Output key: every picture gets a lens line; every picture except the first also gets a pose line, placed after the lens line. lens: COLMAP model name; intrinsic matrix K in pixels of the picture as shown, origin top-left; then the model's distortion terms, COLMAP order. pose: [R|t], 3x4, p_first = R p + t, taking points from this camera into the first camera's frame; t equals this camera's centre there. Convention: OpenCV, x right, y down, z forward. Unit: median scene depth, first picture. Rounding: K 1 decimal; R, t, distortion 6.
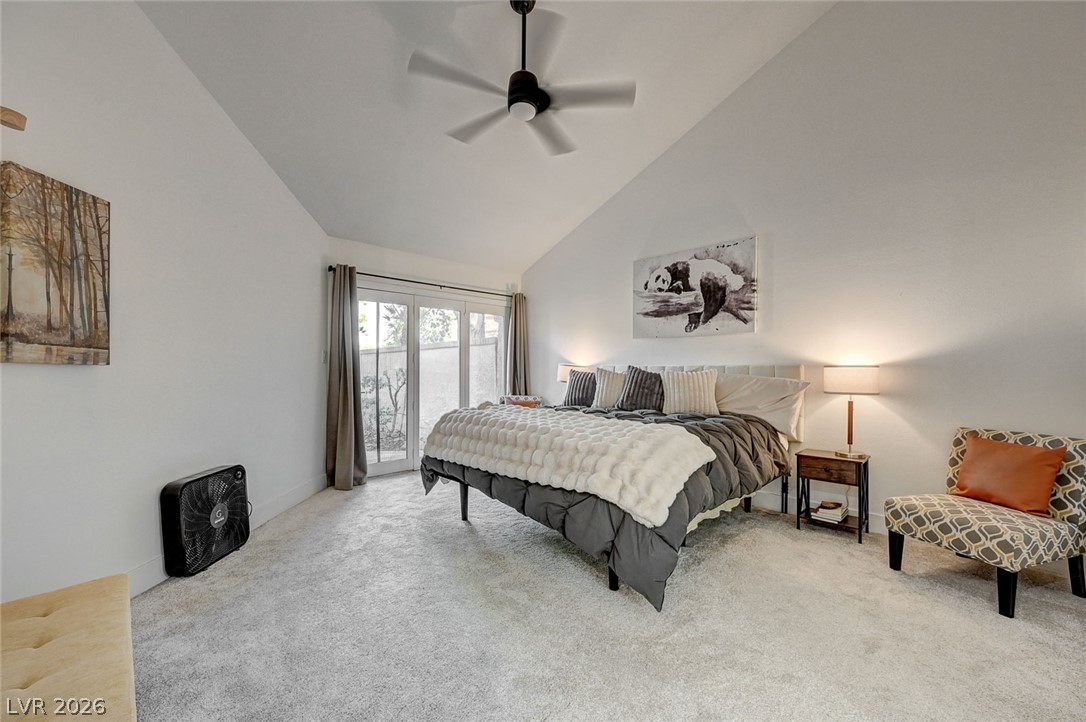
lens RADIAL K [[428.2, 0, 544.7], [0, 428.2, 366.8], [0, 0, 1]] dist [-0.002130, -0.000114]
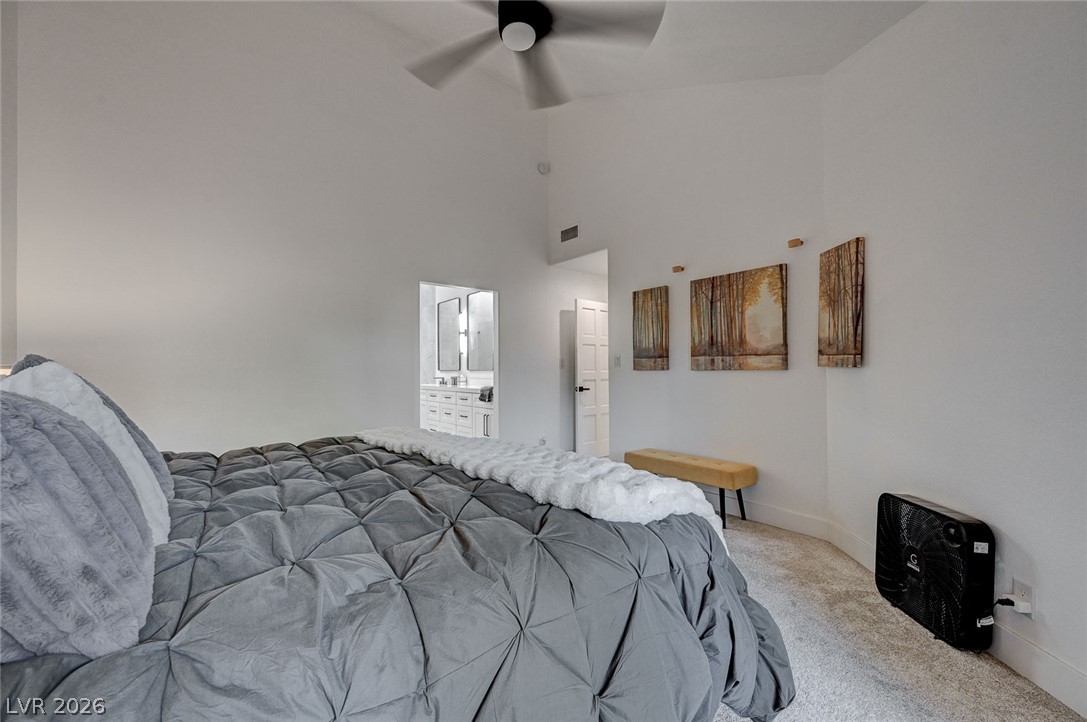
lens RADIAL K [[428.6, 0, 545.2], [0, 428.6, 366.8], [0, 0, 1]] dist [-0.002130, -0.000114]
pose [[-0.995906, 0.005466, 0.090232, -0.226369], [0.004353, 0.999912, -0.012526, 0.007402], [-0.090292, -0.012082, -0.995842, 2.451832]]
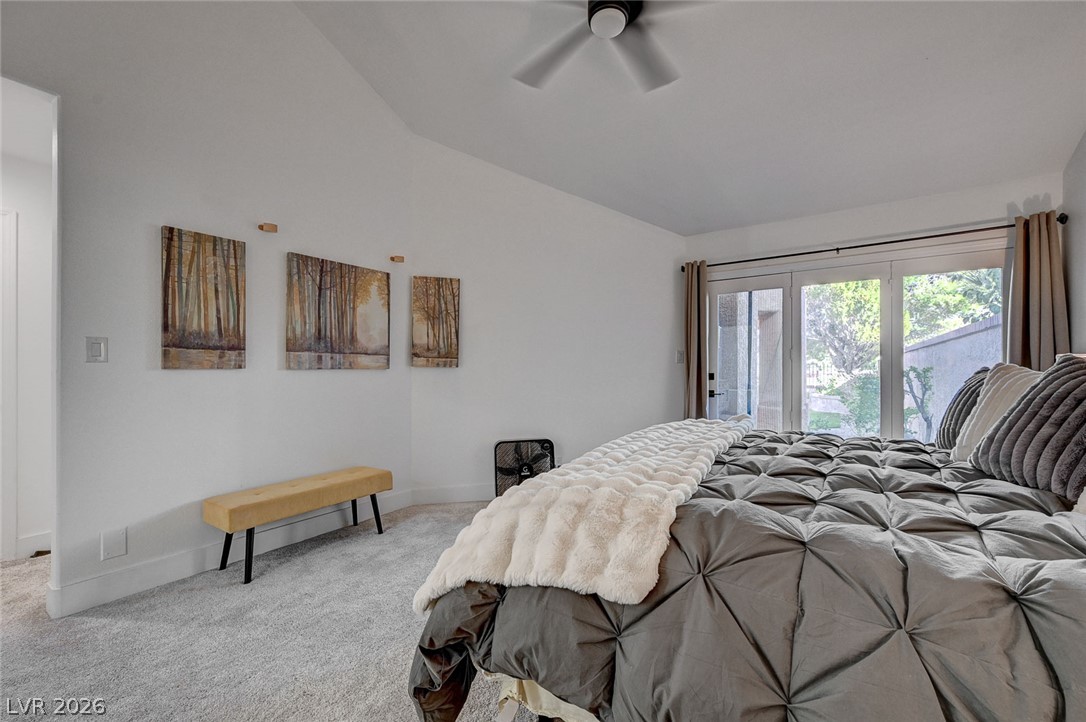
lens RADIAL K [[428.2, 0, 544.7], [0, 428.2, 366.8], [0, 0, 1]] dist [-0.002130, -0.000114]
pose [[0.197114, -0.006557, -0.980359, 0.901036], [0.006263, 0.999966, -0.005429, 0.006843], [0.980361, -0.005070, 0.197148, 1.044473]]
